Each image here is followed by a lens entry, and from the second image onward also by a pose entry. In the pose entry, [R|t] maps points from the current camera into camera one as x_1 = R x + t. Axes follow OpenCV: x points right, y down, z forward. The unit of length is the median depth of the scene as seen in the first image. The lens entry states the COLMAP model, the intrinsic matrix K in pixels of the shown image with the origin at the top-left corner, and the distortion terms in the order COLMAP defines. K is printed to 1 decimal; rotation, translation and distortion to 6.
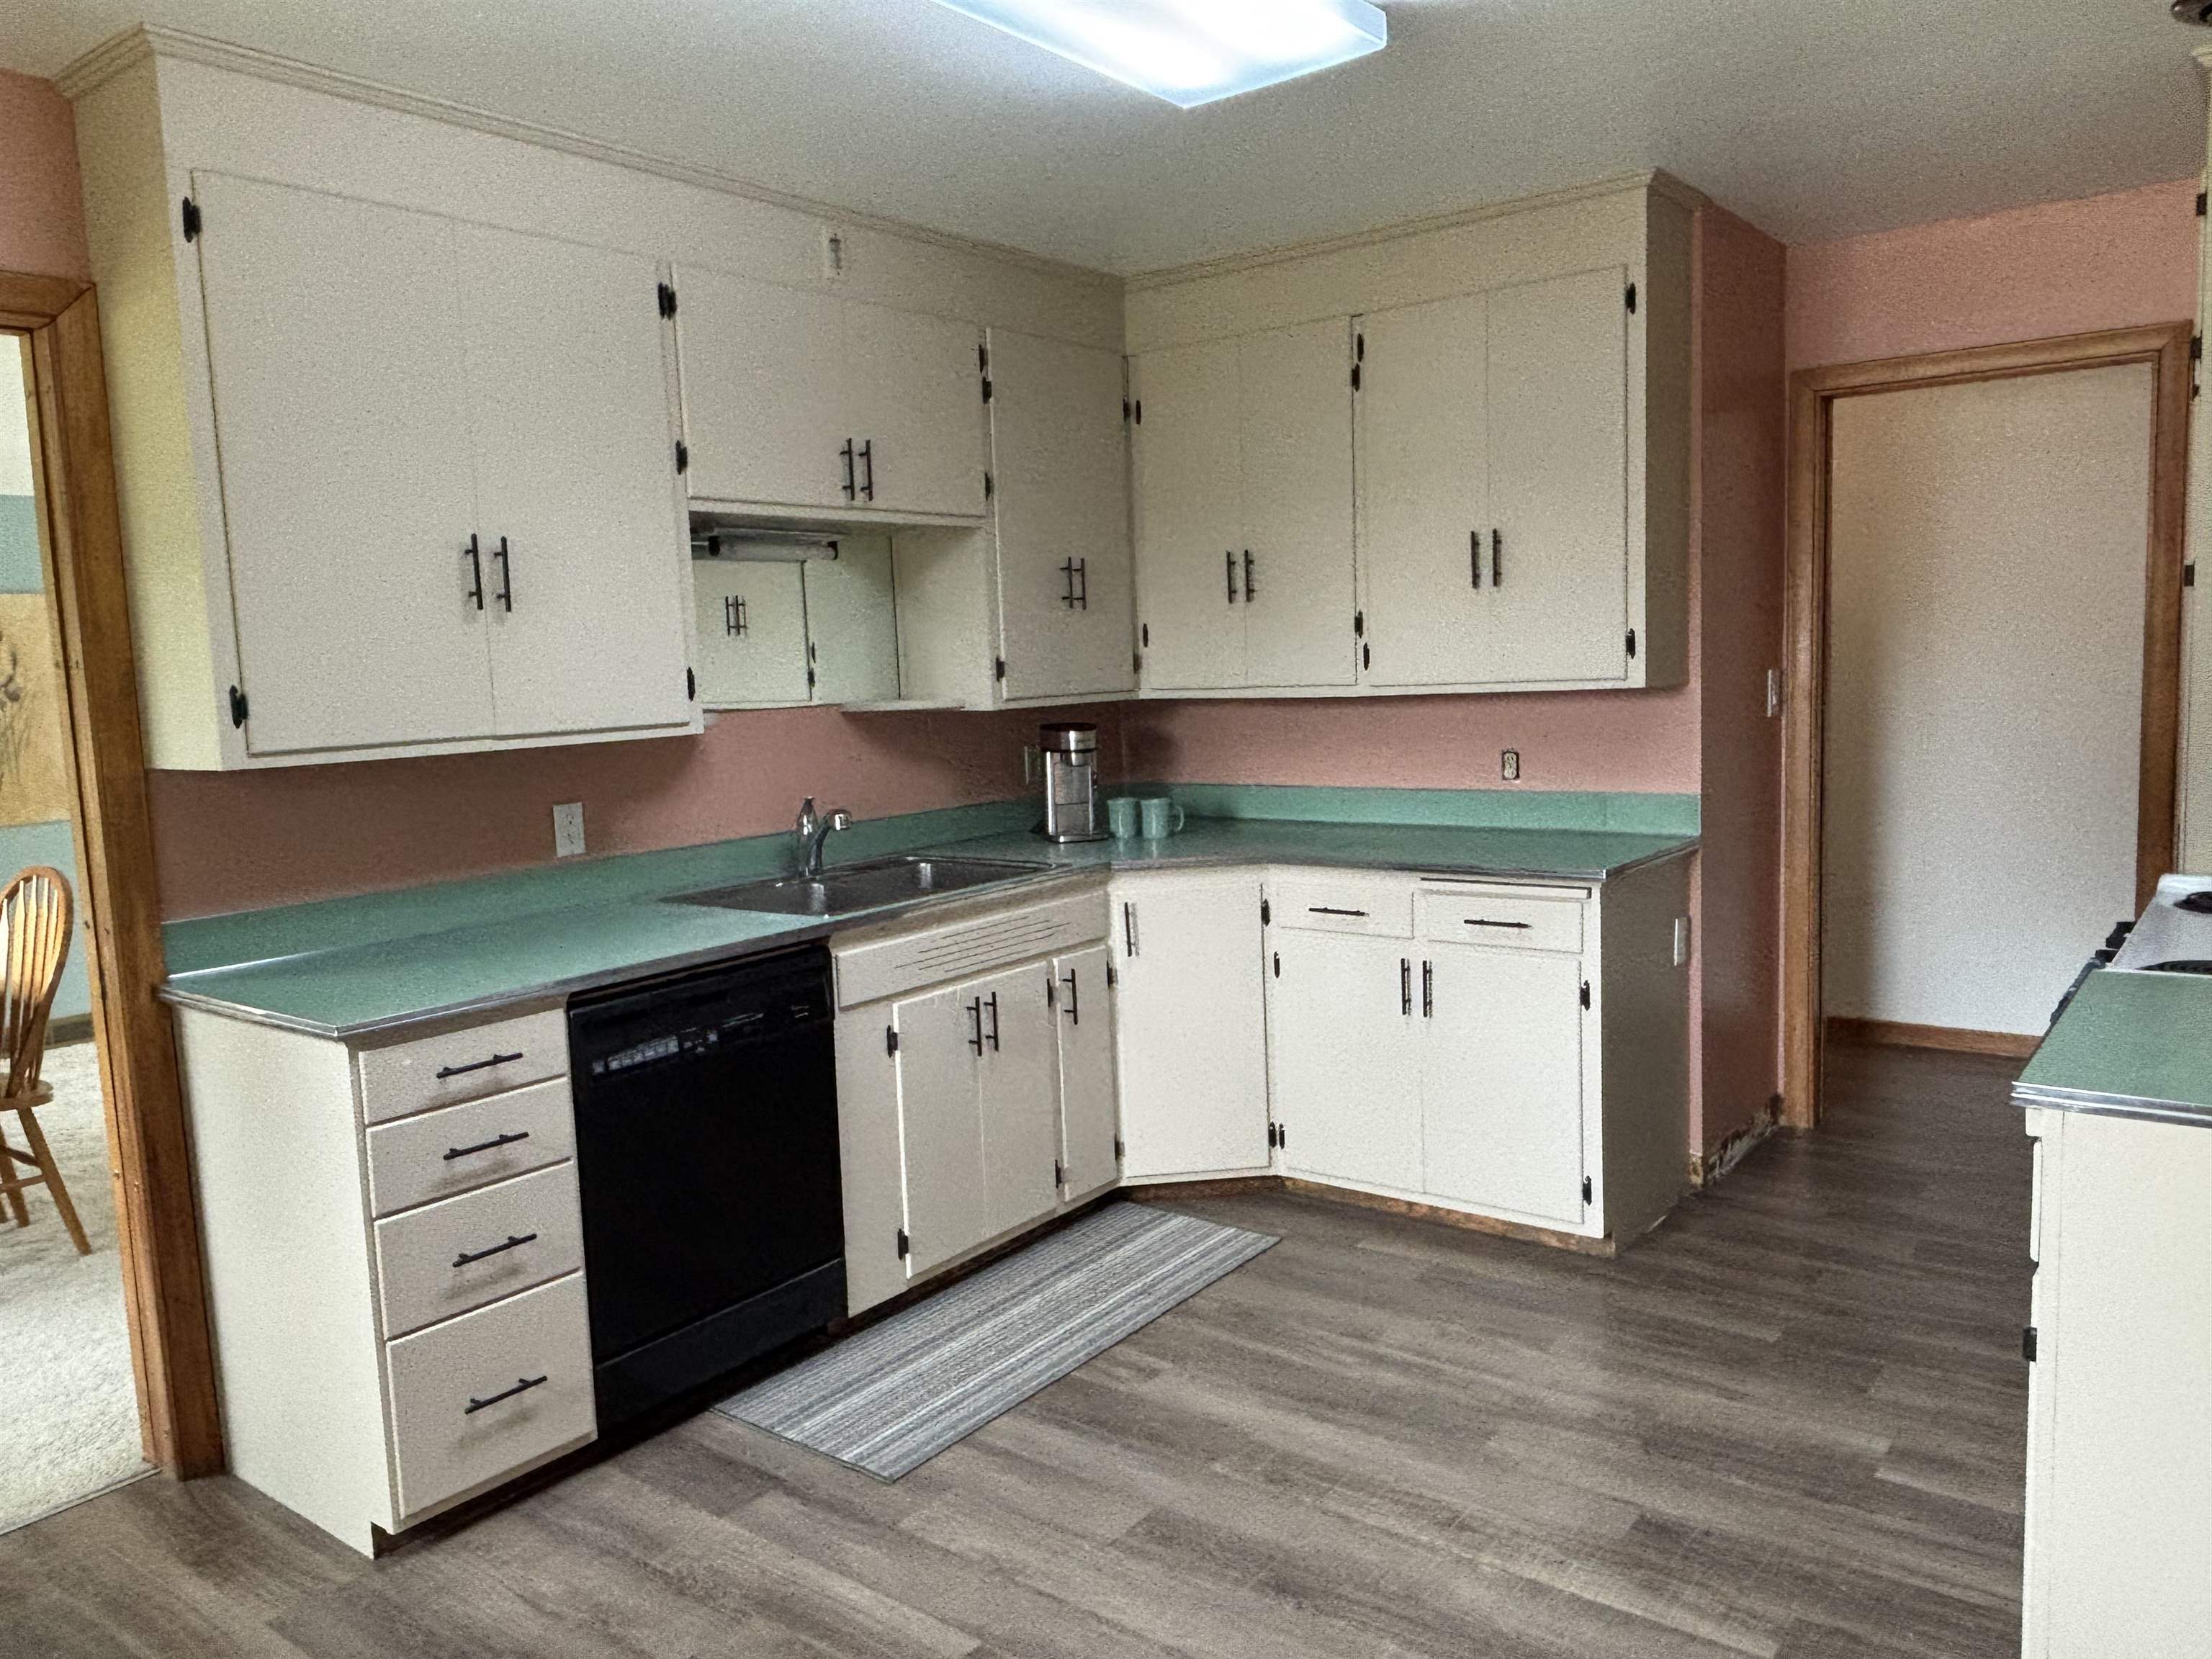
lens RADIAL K [[1616.9, 0, 1082.4], [0, 1616.9, 834.9], [0, 0, 1]] dist [0.035092, -0.014284]
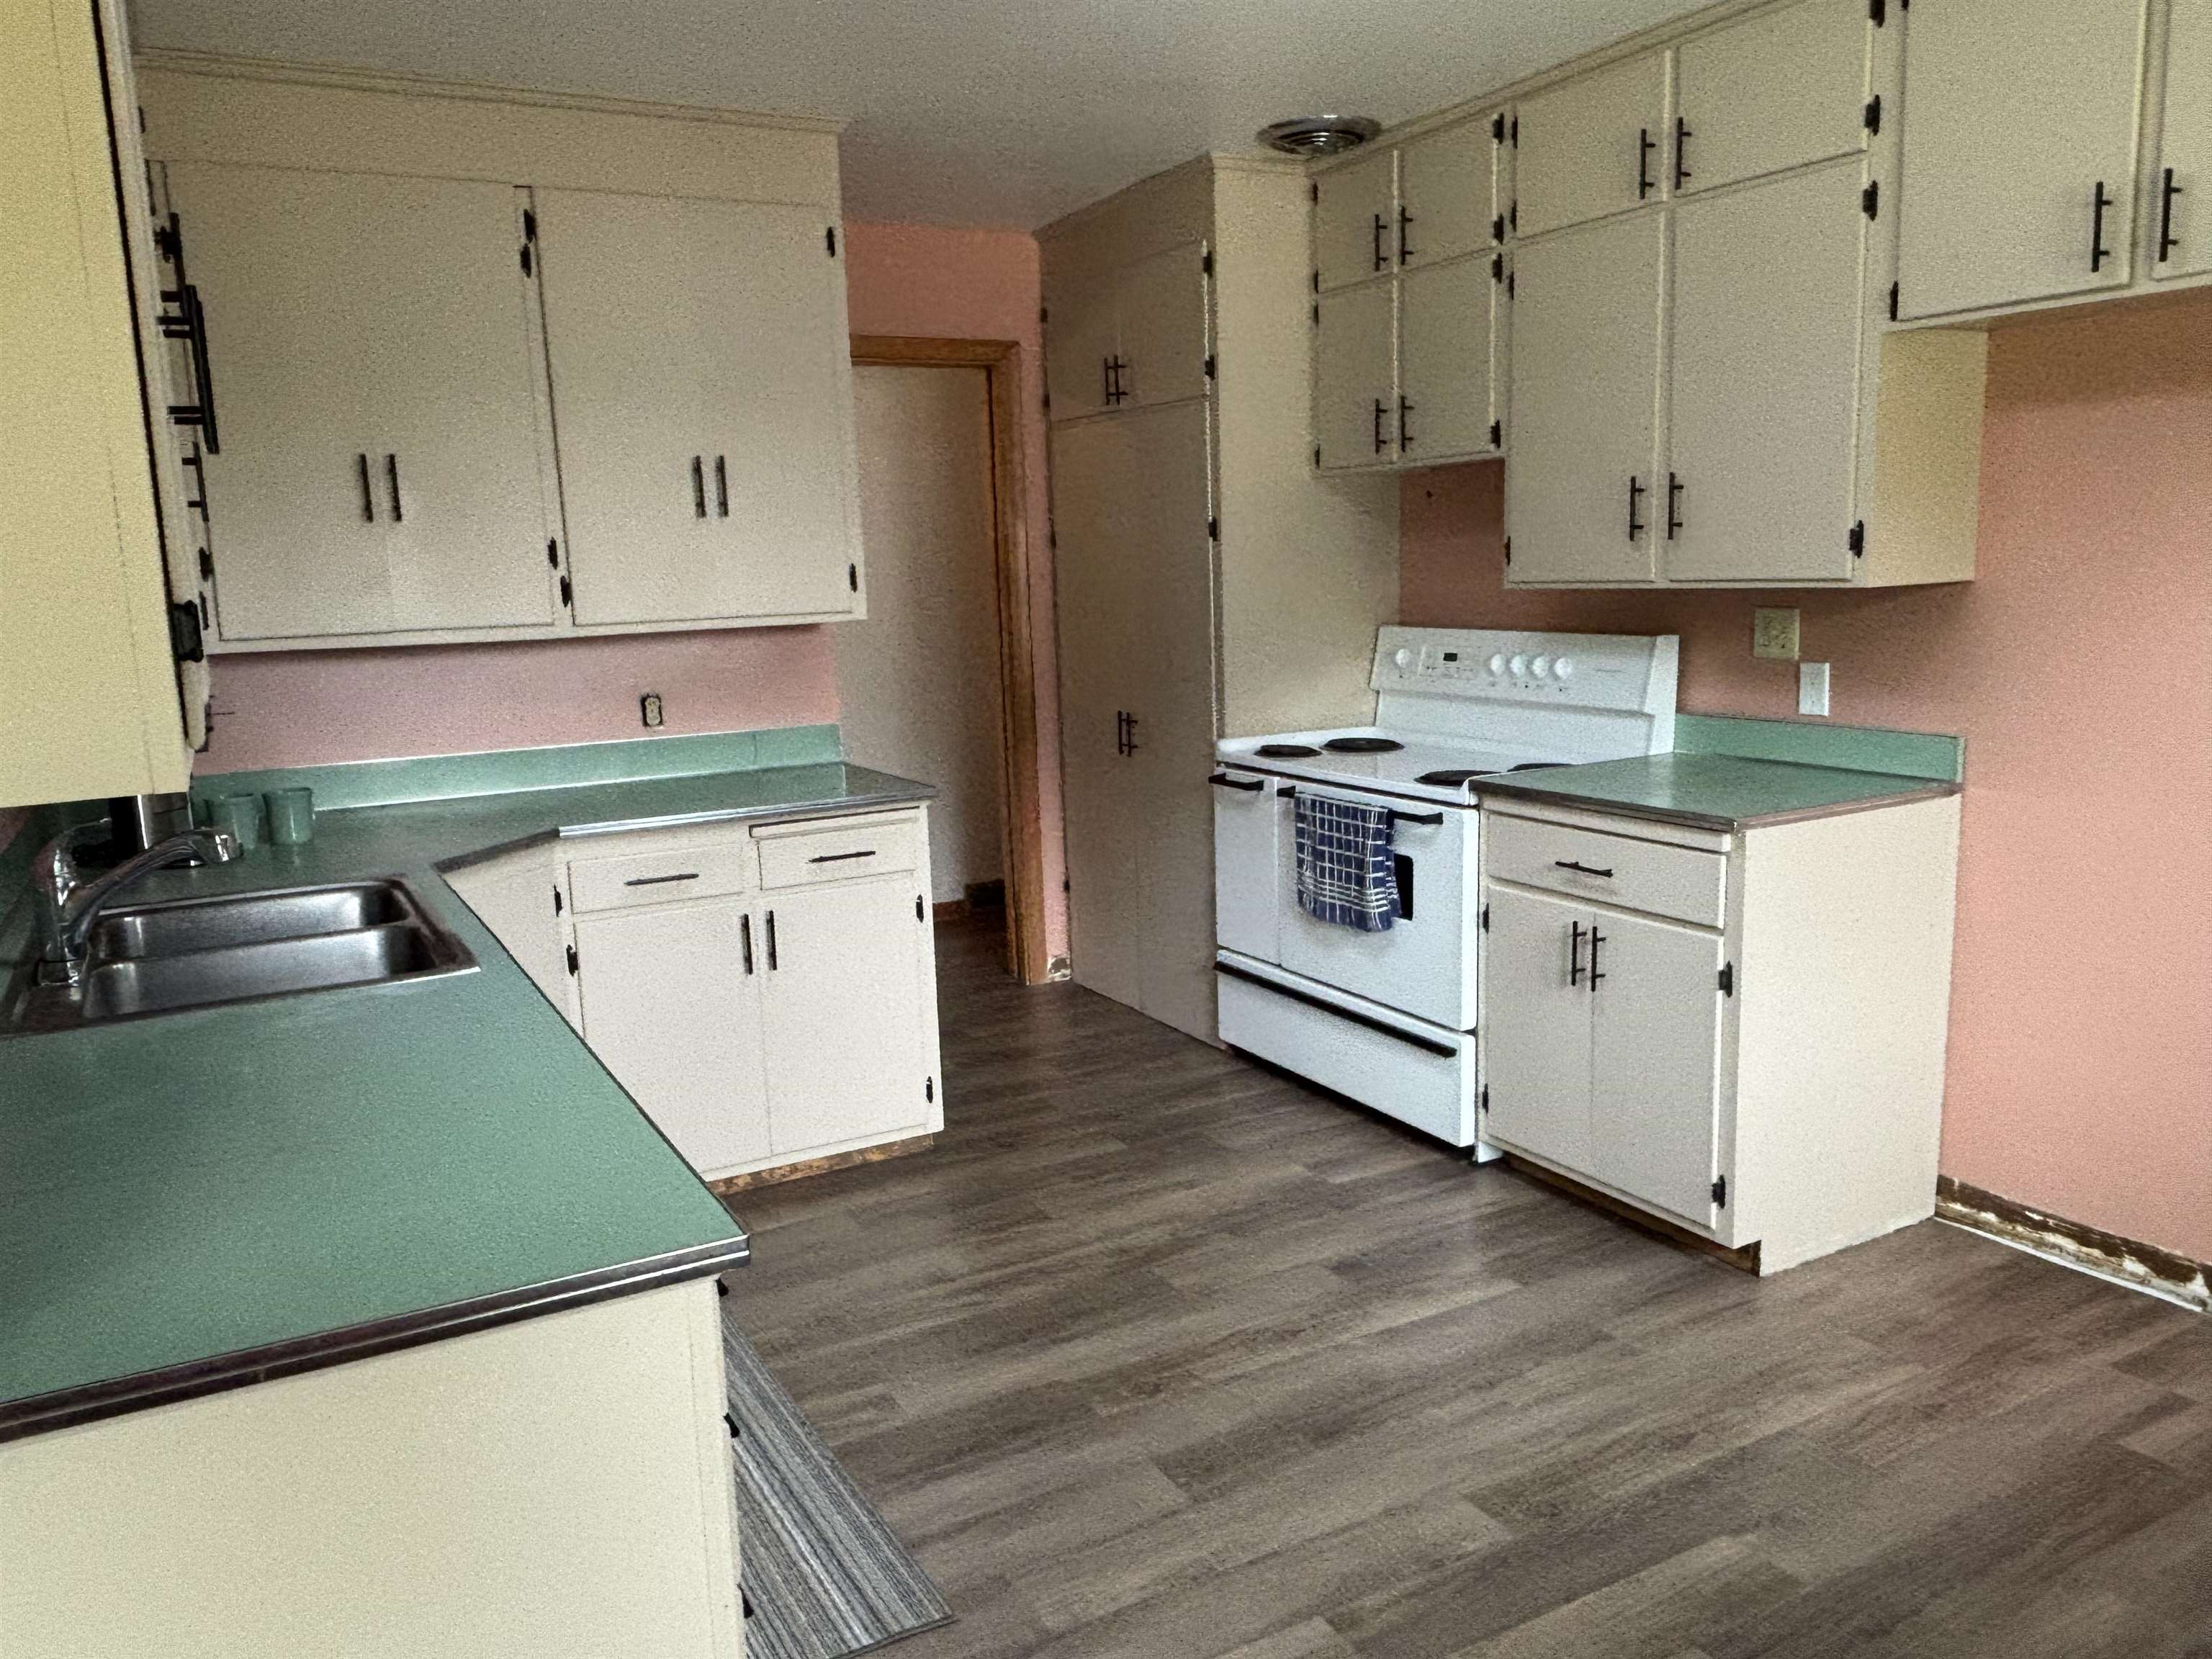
lens RADIAL K [[1616.9, 0, 1084.9], [0, 1616.9, 827.1], [0, 0, 1]] dist [0.035092, -0.014284]
pose [[0.403023, -0.128078, 0.906183, -0.651948], [0.119509, 0.989046, 0.086638, -0.035347], [-0.907353, 0.073380, 0.413915, 0.506384]]
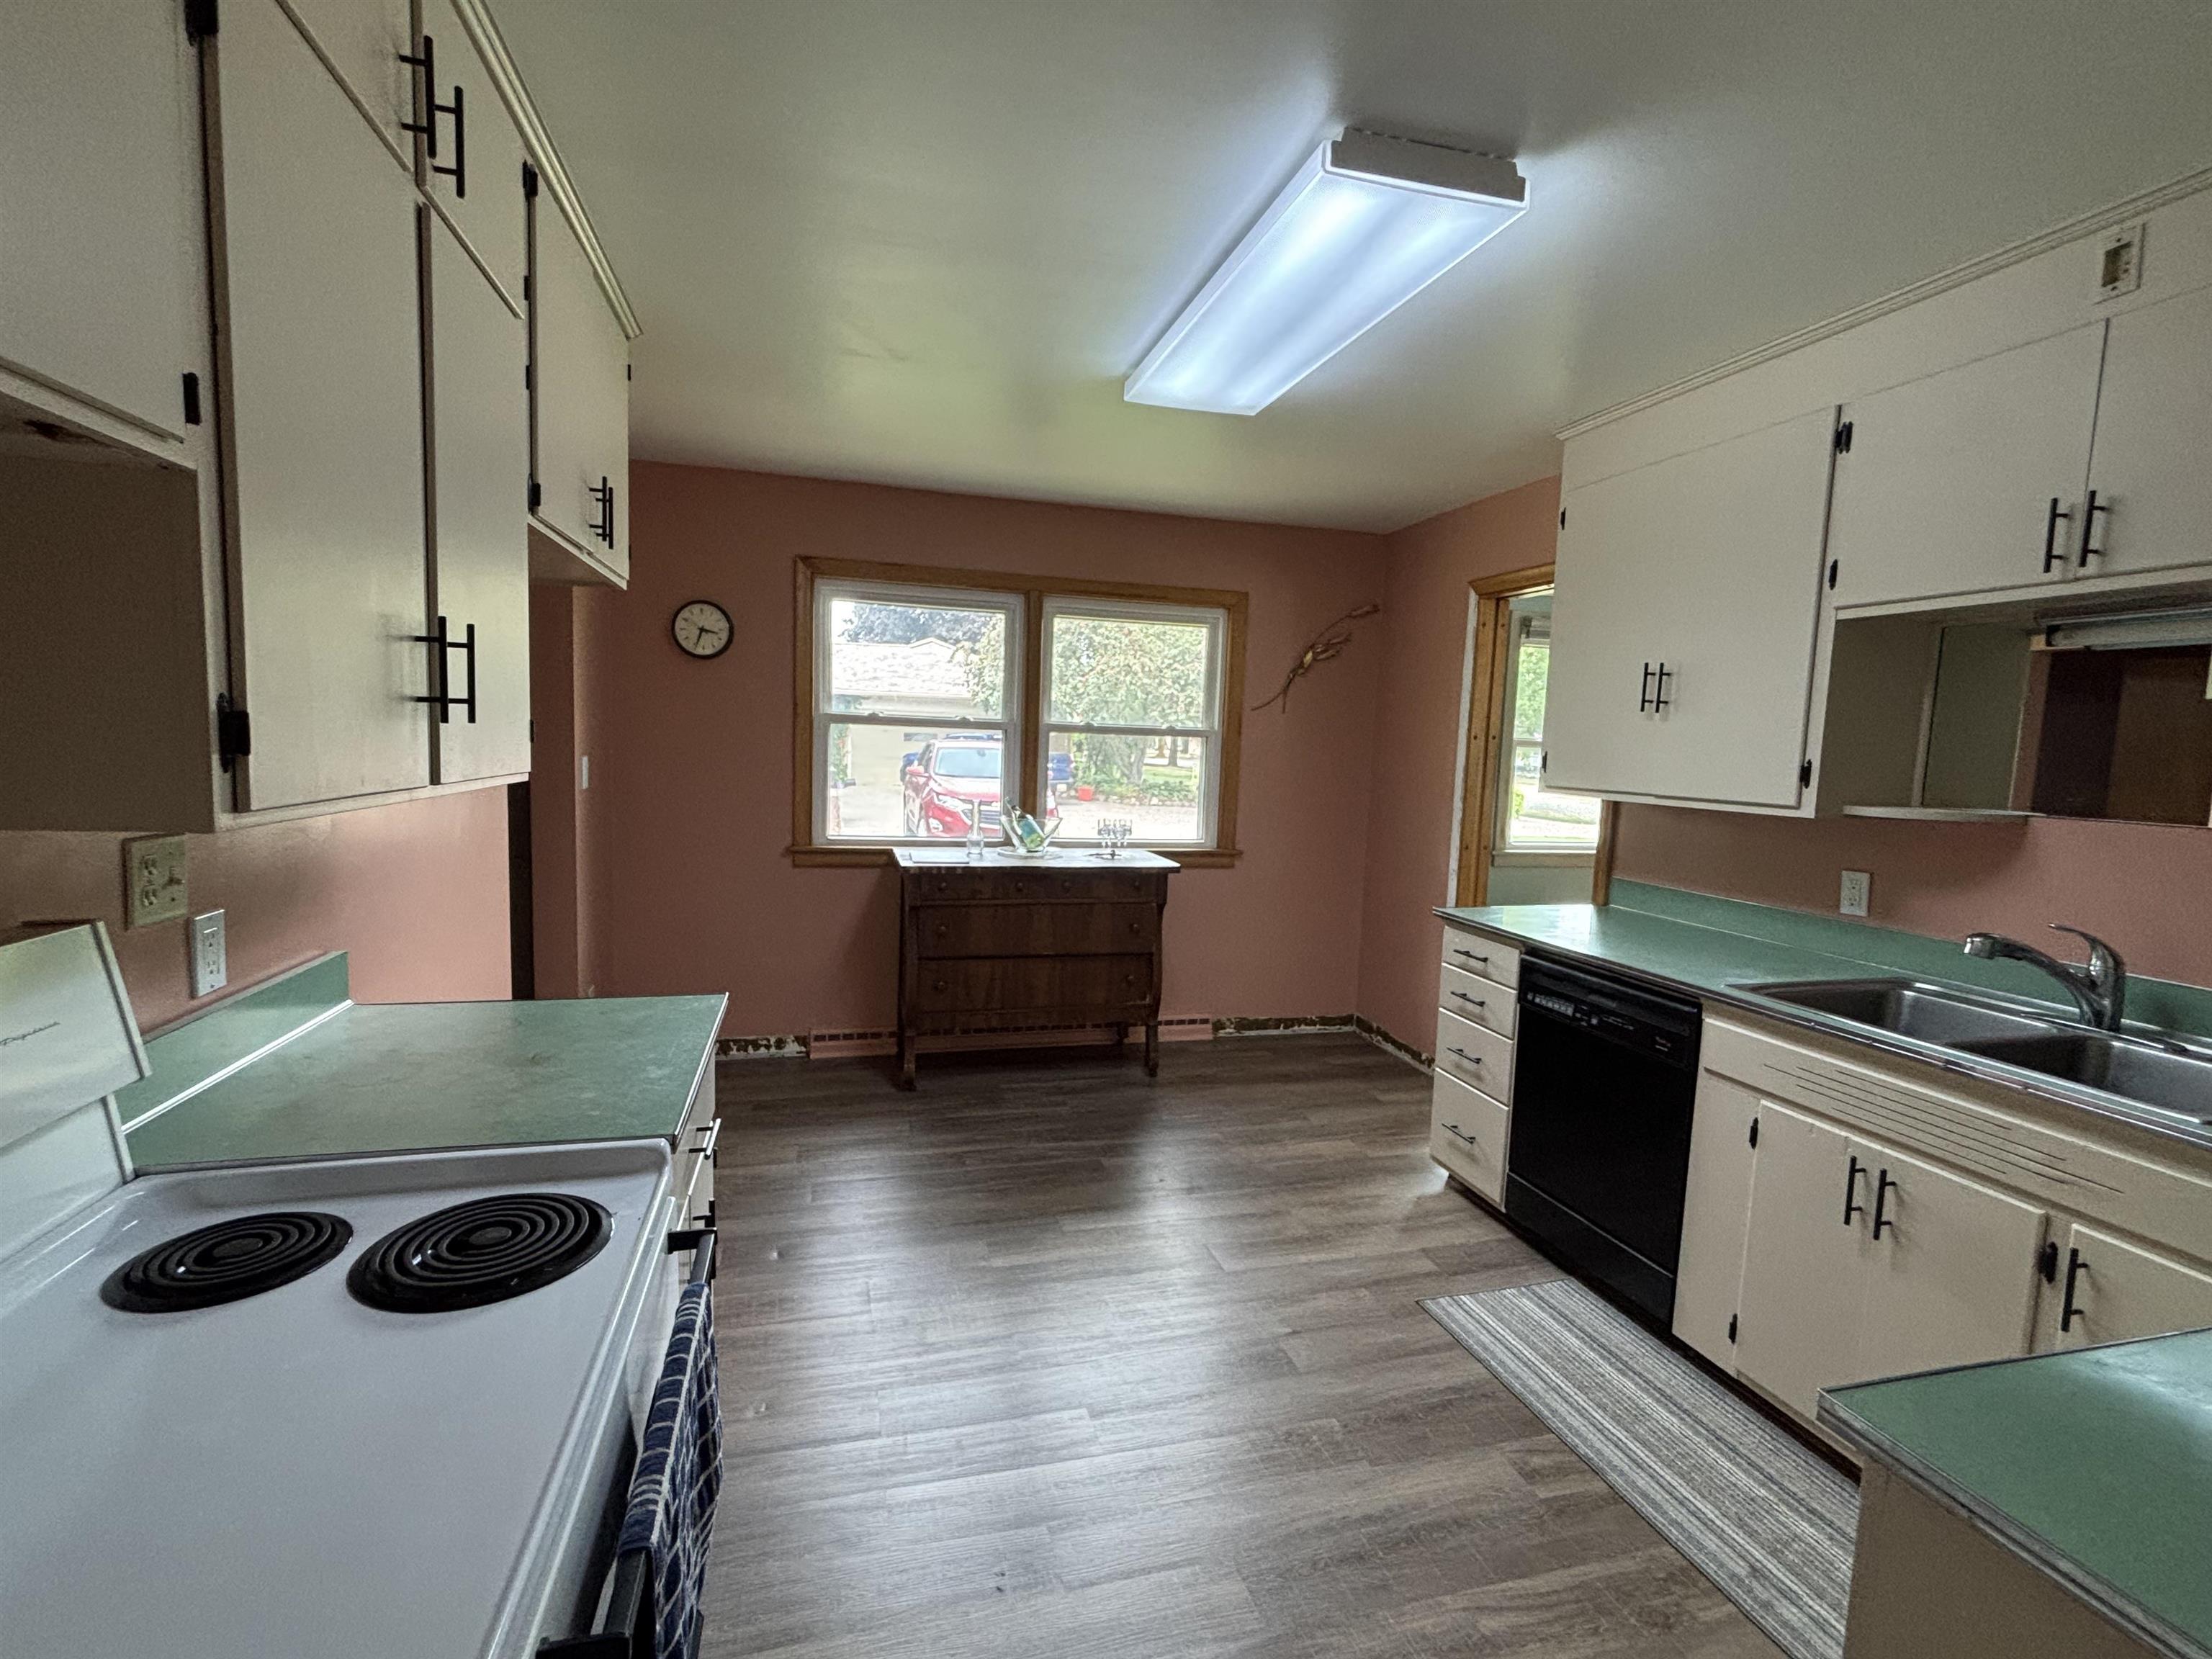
lens RADIAL K [[1007.3, 0, 1092.7], [0, 1007.3, 830.4], [0, 0, 1]] dist [0.000660, -0.000024]
pose [[-0.606574, 0.094680, -0.789369, 0.640189], [-0.098261, 0.976343, 0.192614, -0.145016], [0.788931, 0.194399, -0.582921, 1.046219]]
